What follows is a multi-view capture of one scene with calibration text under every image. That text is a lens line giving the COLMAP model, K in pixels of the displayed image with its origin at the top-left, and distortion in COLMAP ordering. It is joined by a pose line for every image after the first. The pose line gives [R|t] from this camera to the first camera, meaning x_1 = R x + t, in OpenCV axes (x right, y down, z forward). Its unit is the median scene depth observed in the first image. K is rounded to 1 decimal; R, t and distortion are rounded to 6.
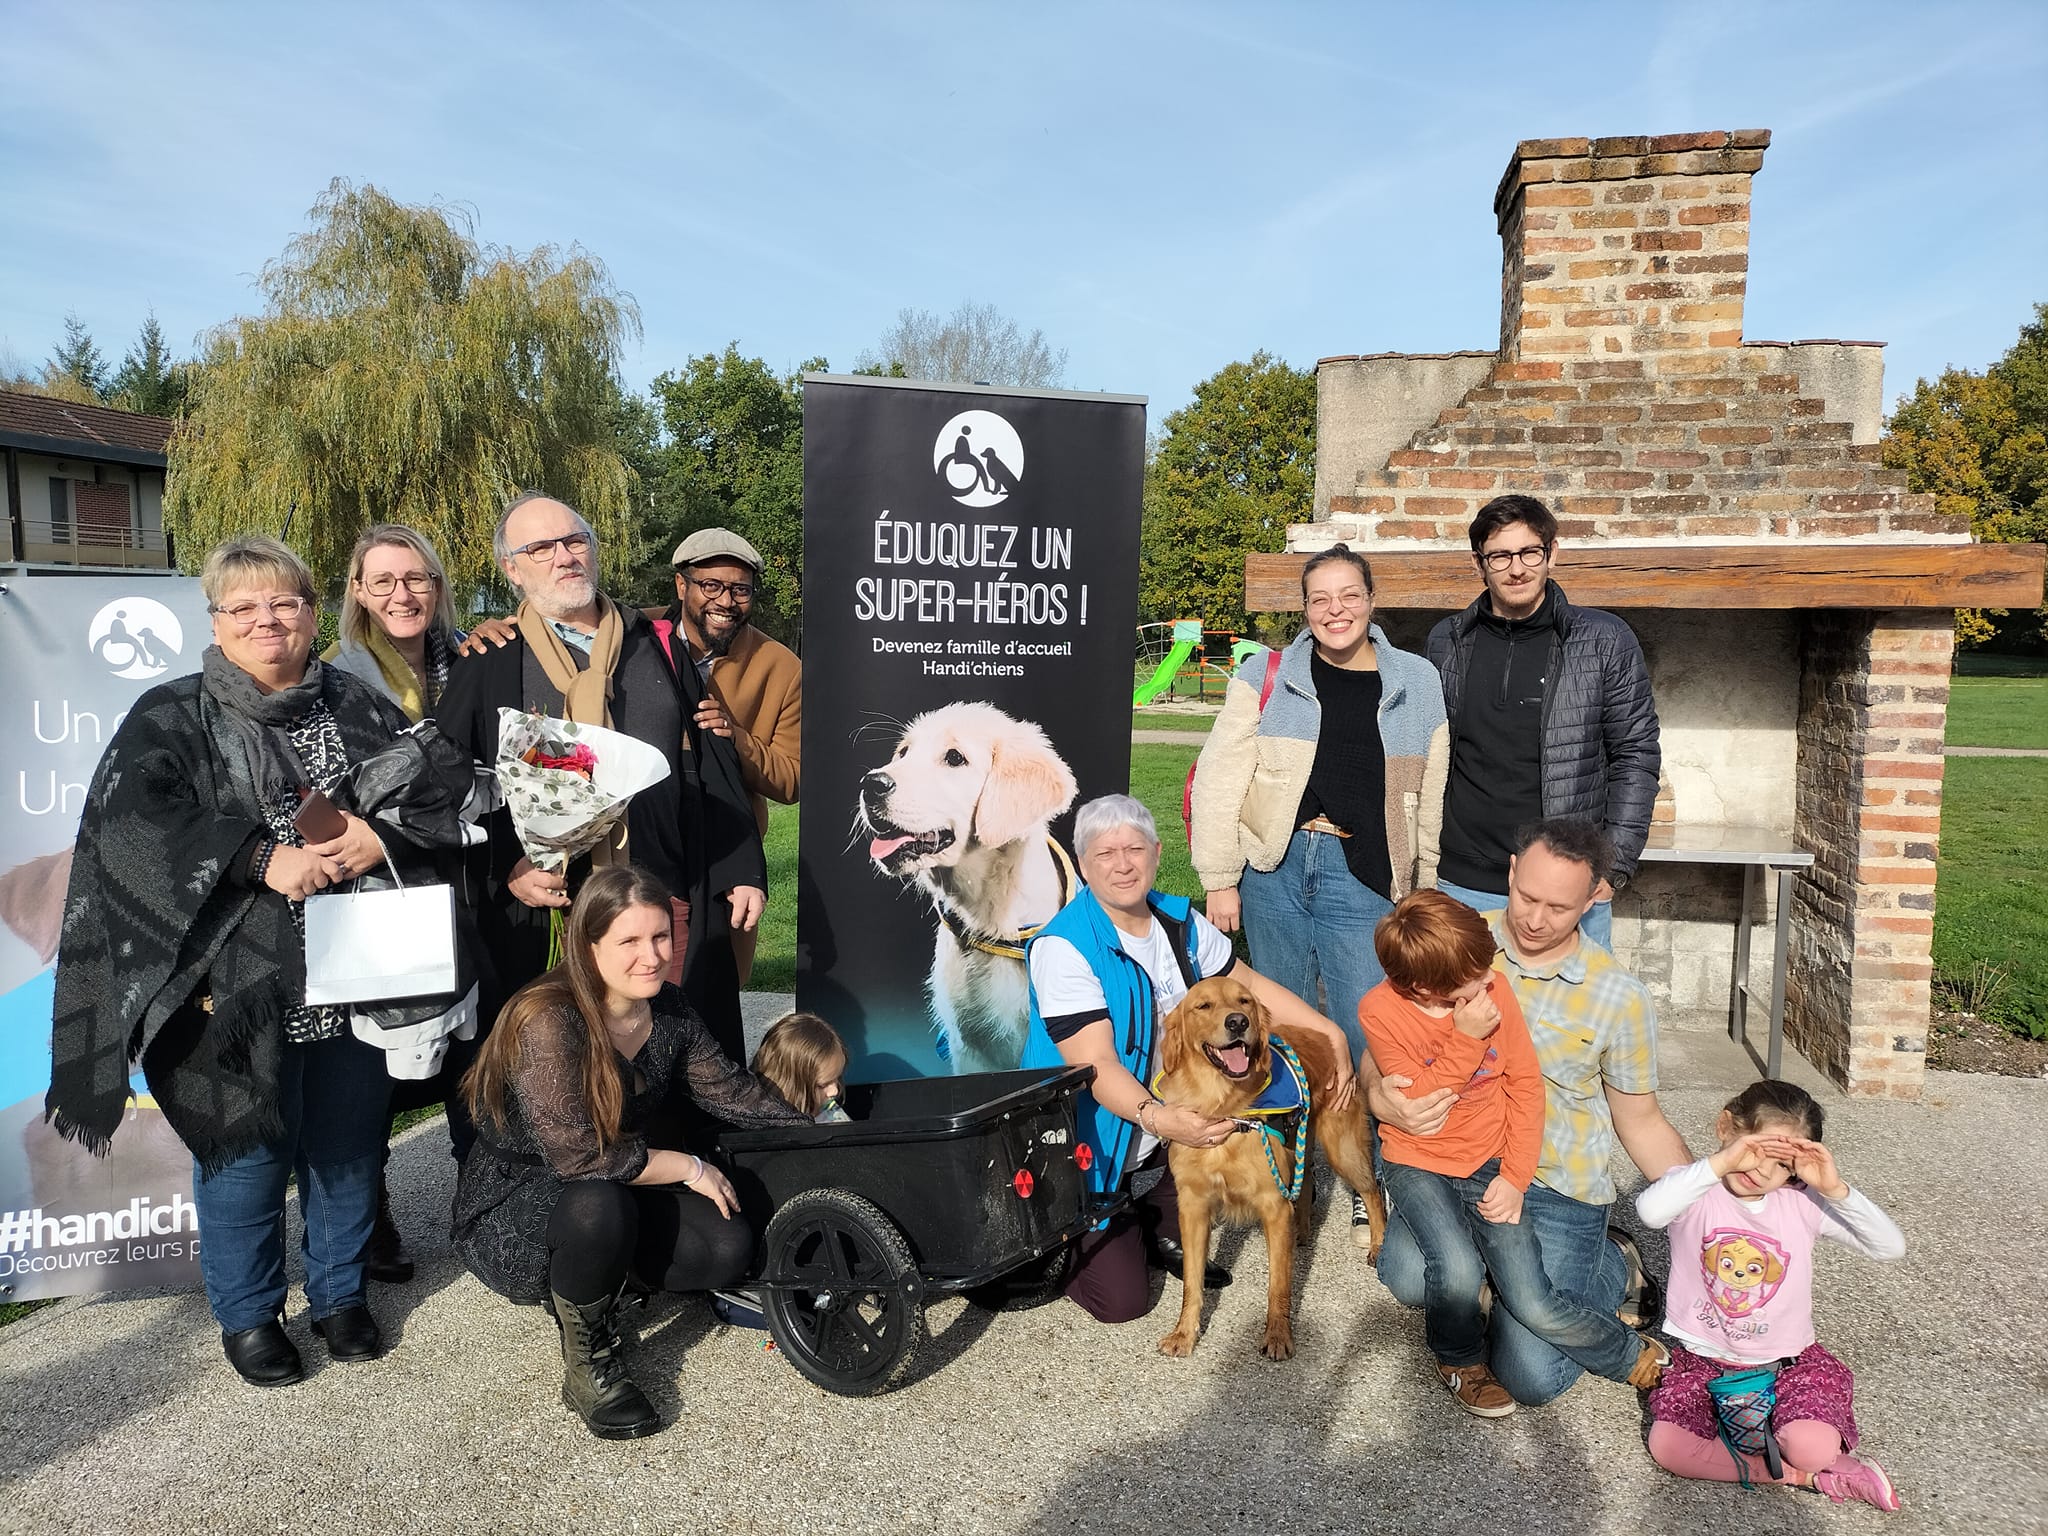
lens RADIAL K [[1521.0, 0, 1024.0], [0, 1521.0, 768.0], [0, 0, 1]] dist [0.118802, -0.236113]
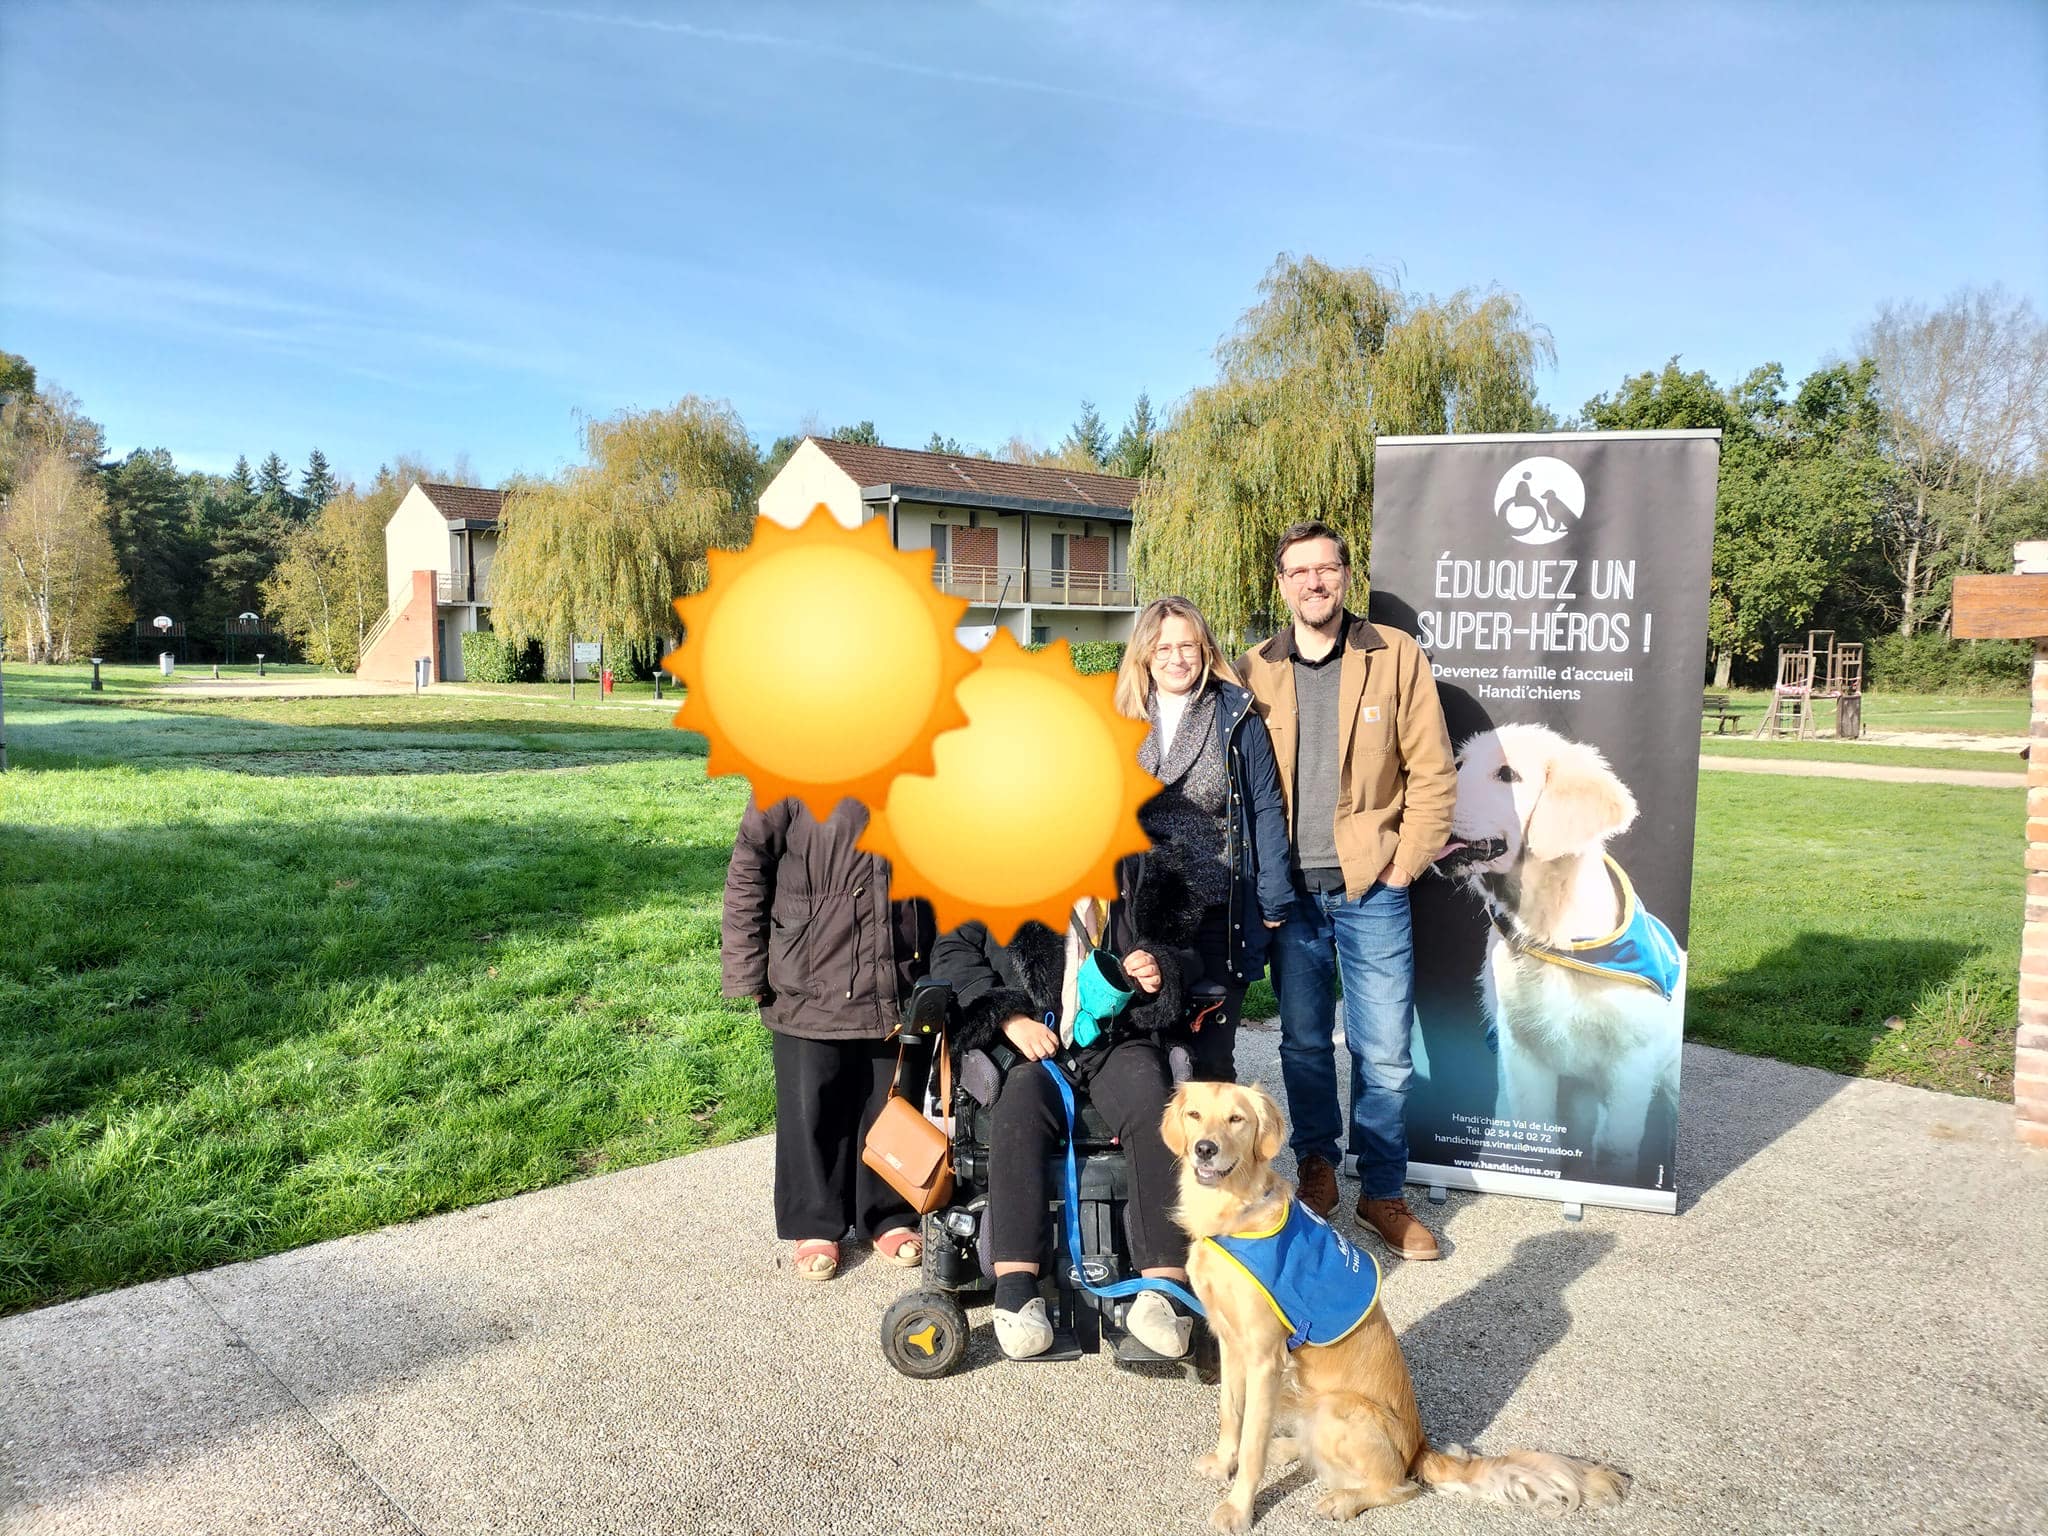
lens RADIAL K [[1487.3, 0, 1035.2], [0, 1487.3, 763.9], [0, 0, 1]] dist [0.082631, -0.108509]
pose [[0.837541, 0.042608, -0.544710, 0.192669], [-0.052461, 0.998620, -0.002550, 0.004410], [0.543849, 0.030712, 0.838621, -0.059388]]
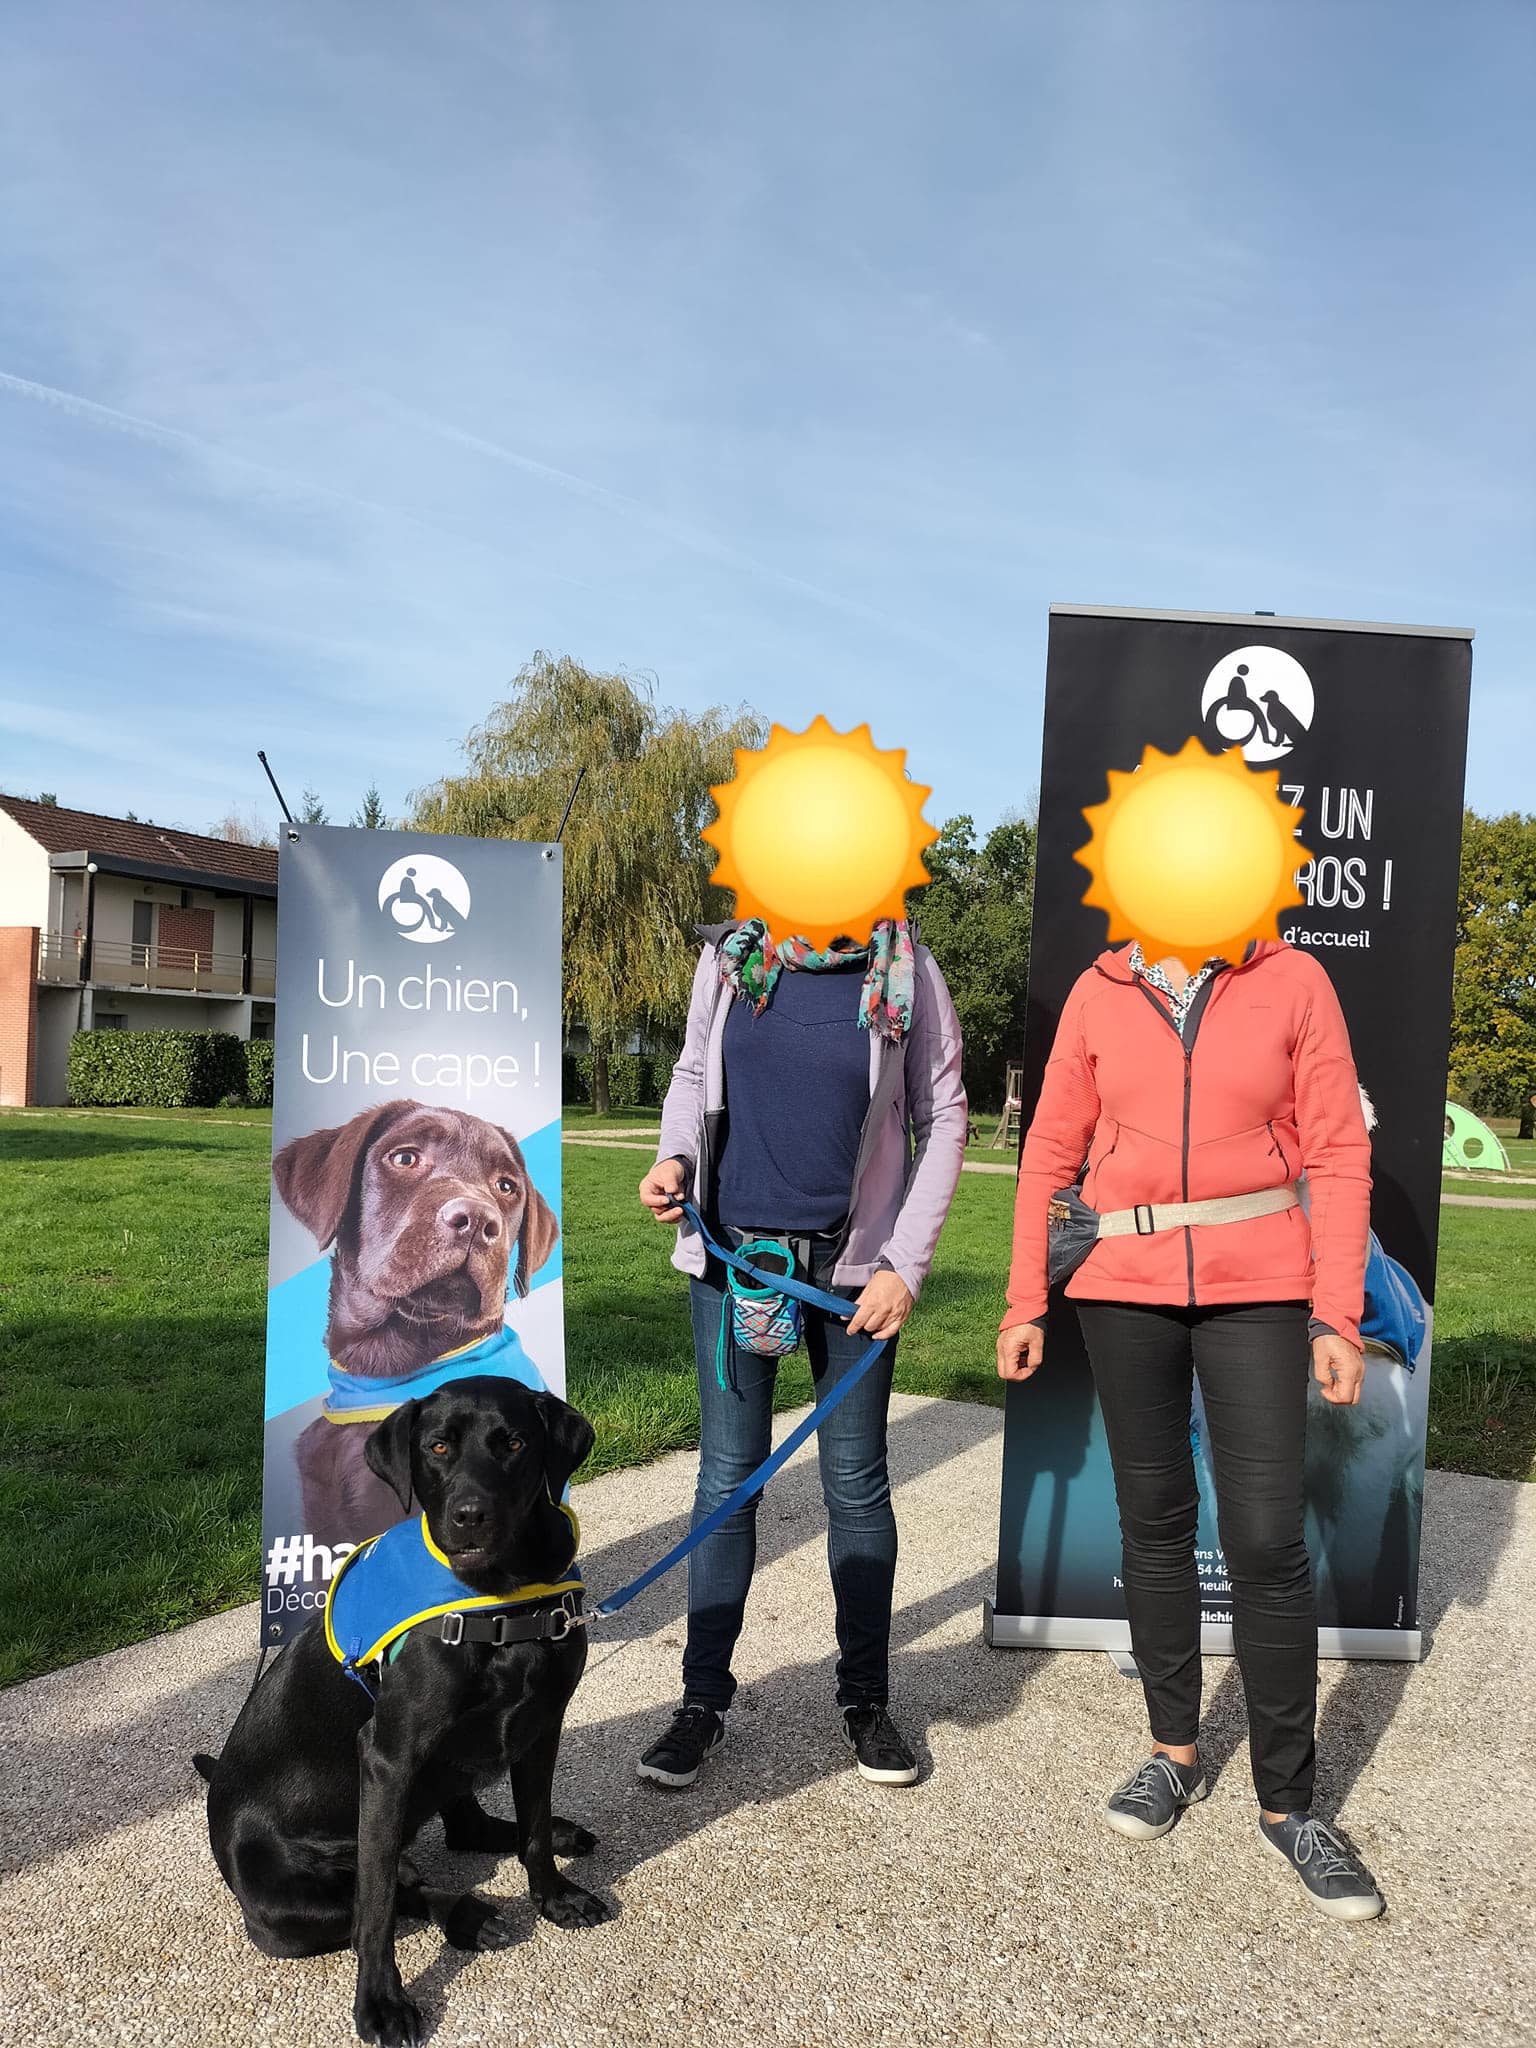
lens RADIAL K [[1545.9, 0, 768.0], [0, 1545.9, 1024.0], [0, 0, 1]] dist [0.076241, -0.126127]
pose [[0.968179, 0.020508, -0.249416, -0.053231], [-0.052149, 0.991291, -0.120925, 0.061566], [0.244764, 0.130084, 0.960817, 0.114915]]
